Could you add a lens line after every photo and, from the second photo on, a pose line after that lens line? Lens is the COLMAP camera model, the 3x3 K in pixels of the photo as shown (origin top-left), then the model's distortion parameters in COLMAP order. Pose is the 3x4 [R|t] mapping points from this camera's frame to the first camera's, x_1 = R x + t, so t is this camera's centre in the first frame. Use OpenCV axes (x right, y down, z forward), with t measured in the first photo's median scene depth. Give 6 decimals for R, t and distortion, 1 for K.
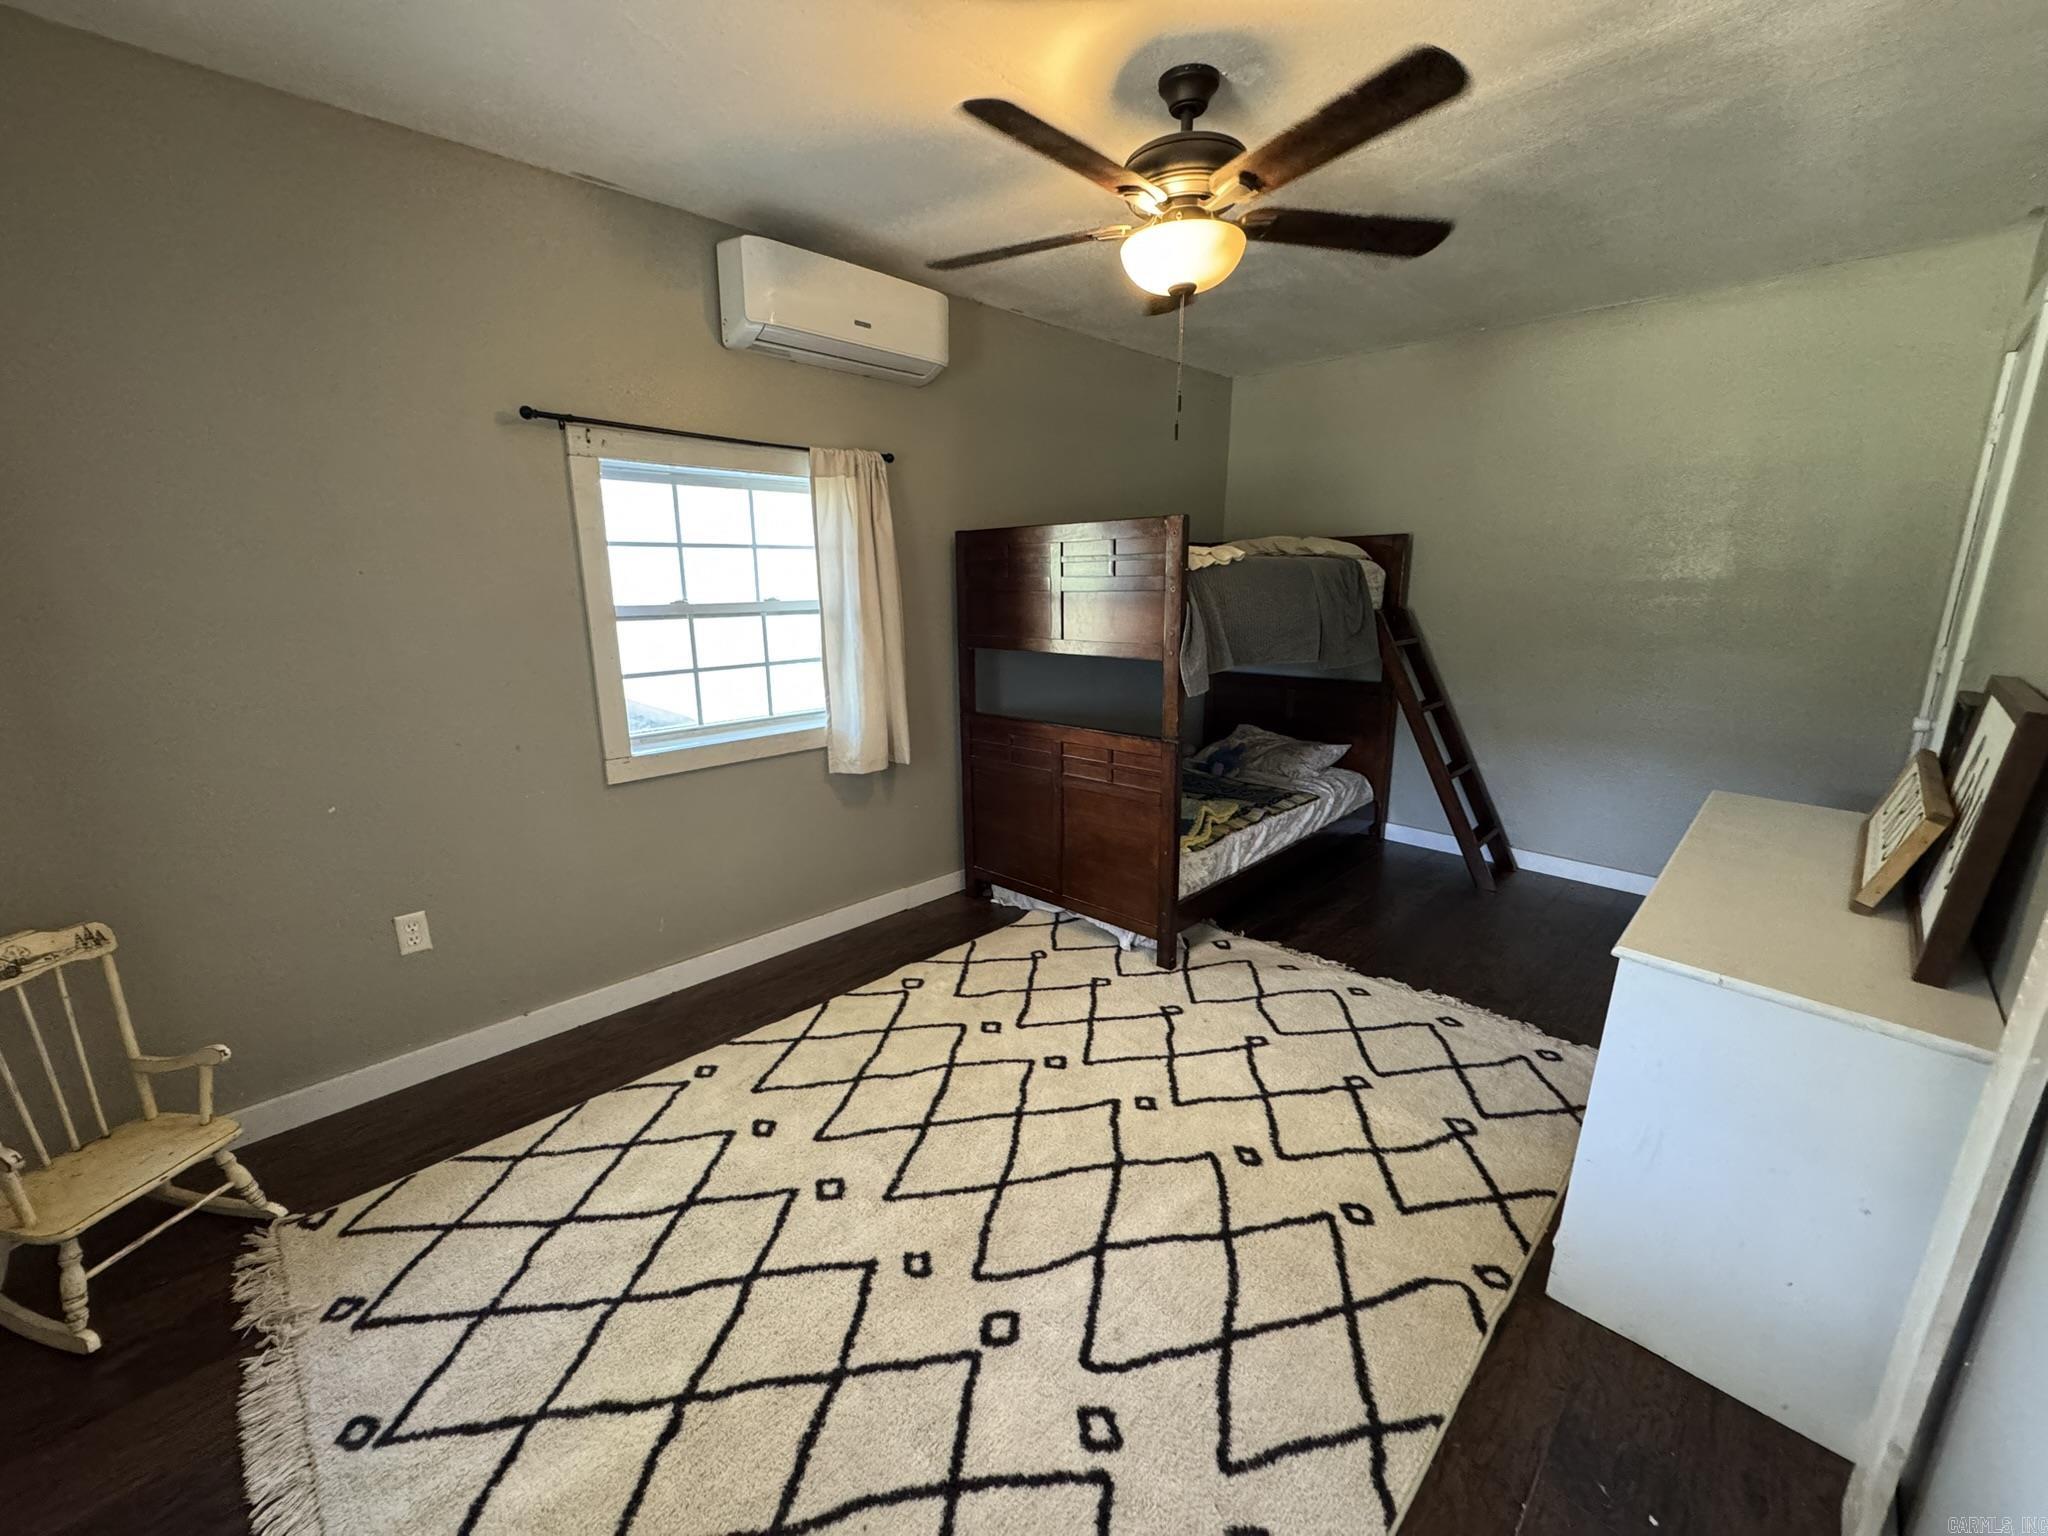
lens RADIAL K [[820.0, 0, 1029.1], [0, 820.0, 778.4], [0, 0, 1]] dist [-0.002535, 0.000218]
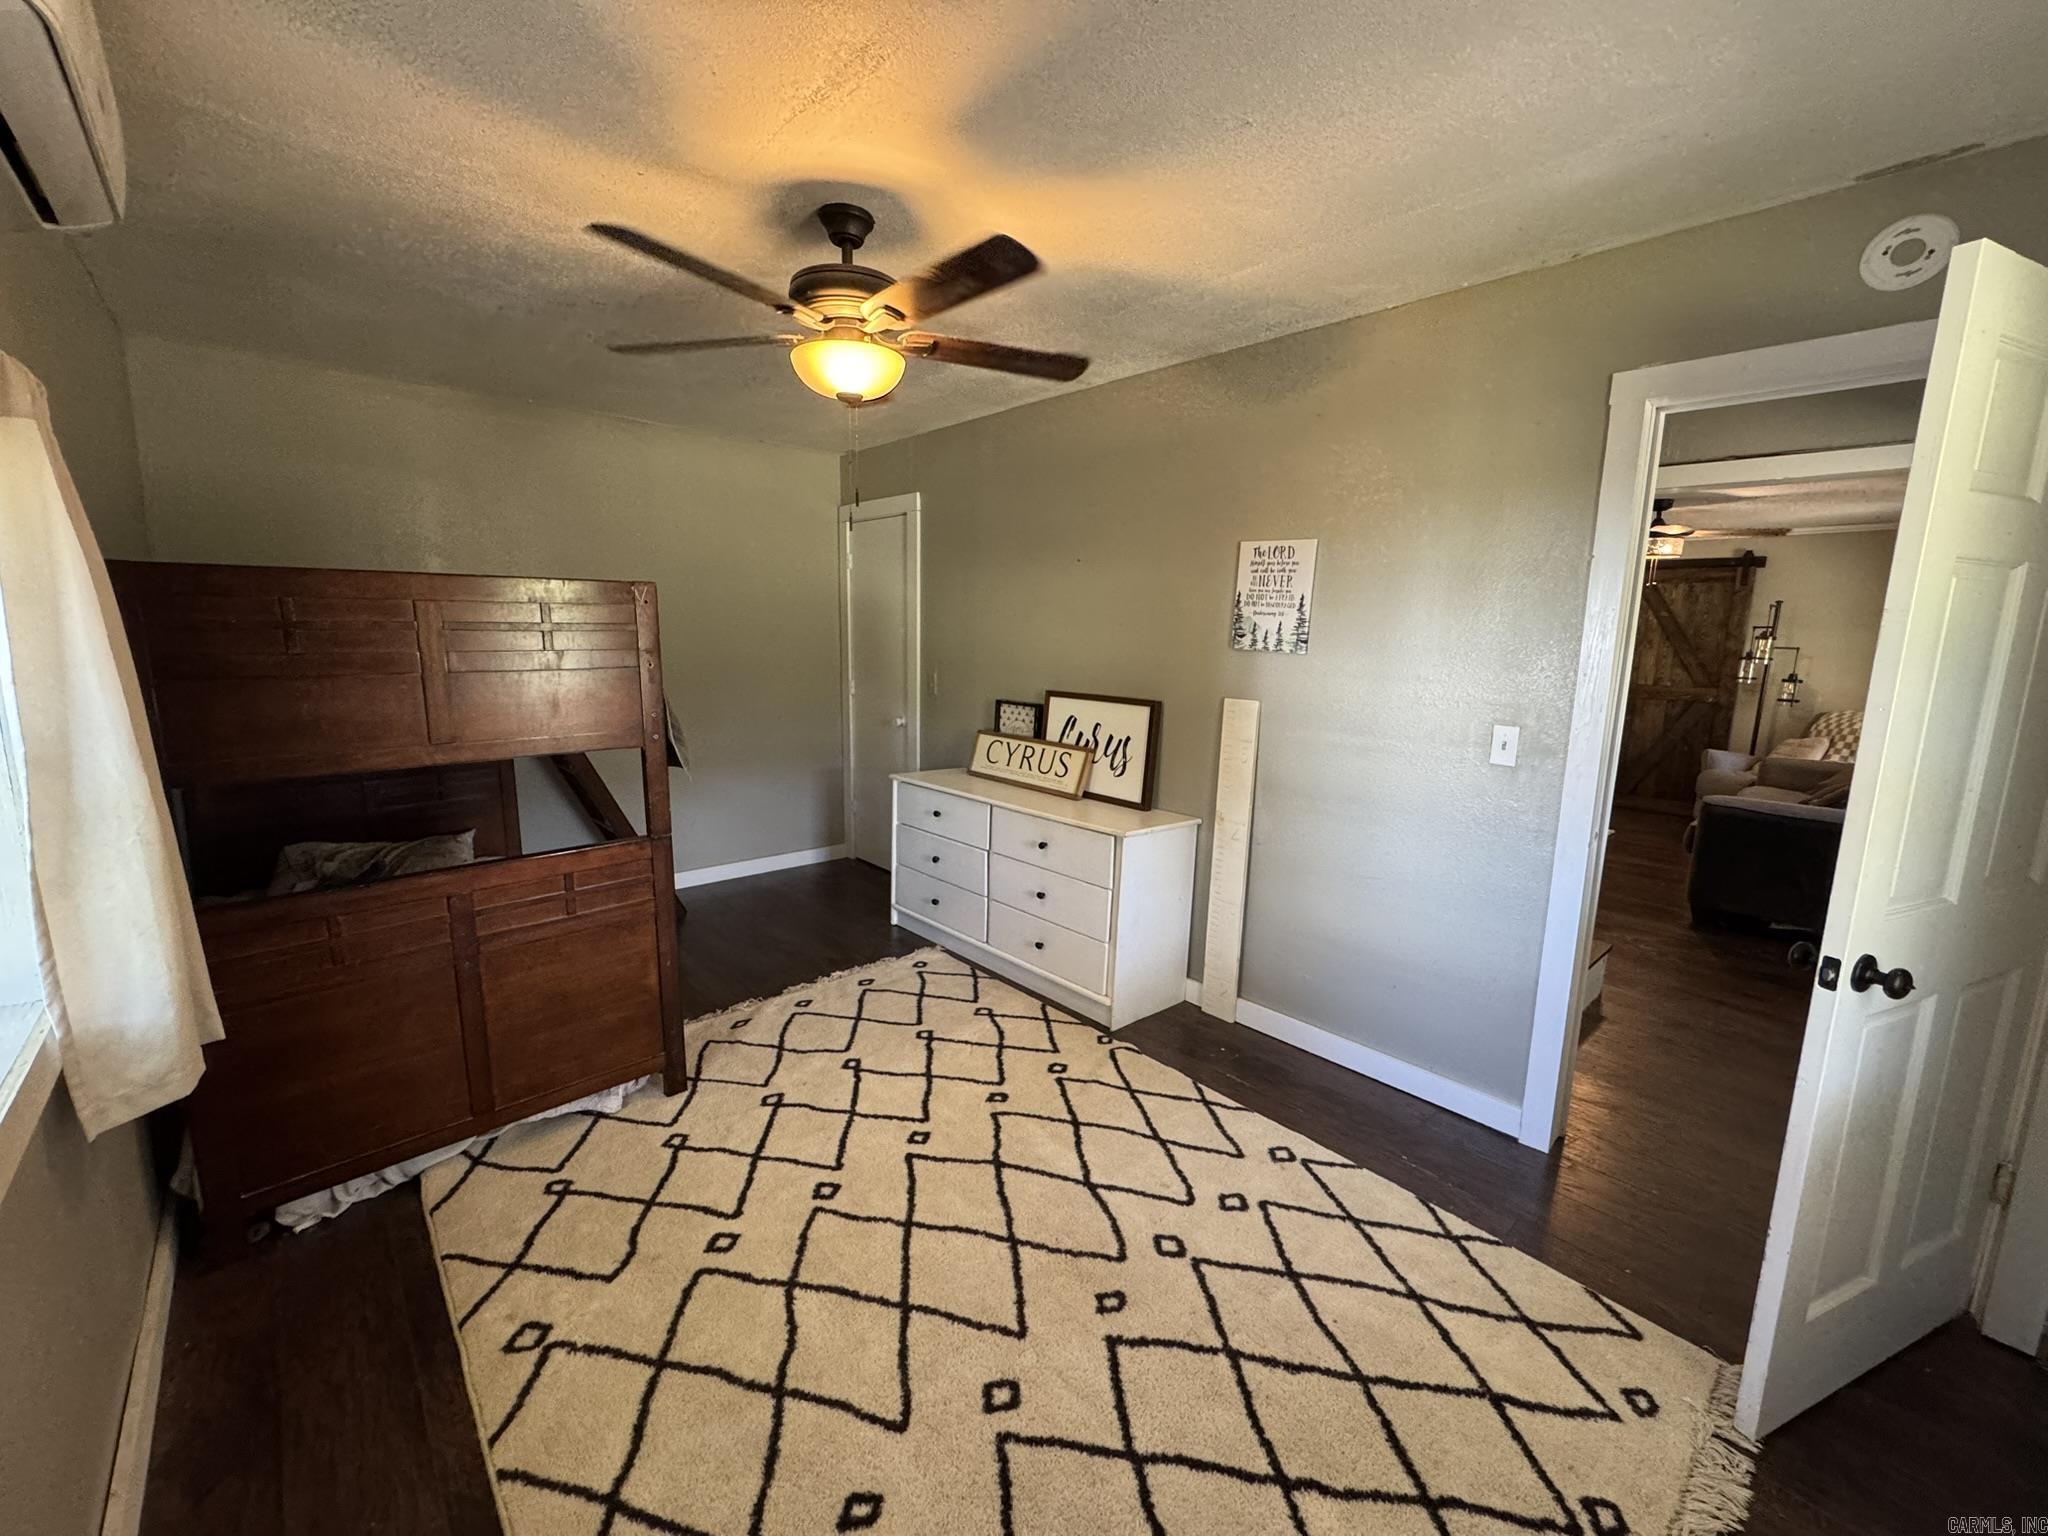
lens RADIAL K [[820.0, 0, 1022.5], [0, 820.0, 772.9], [0, 0, 1]] dist [-0.002535, 0.000218]
pose [[0.050178, -0.166757, 0.984720, -0.908449], [0.222252, 0.963104, 0.151771, -0.215996], [-0.973697, 0.211241, 0.085388, 0.739376]]
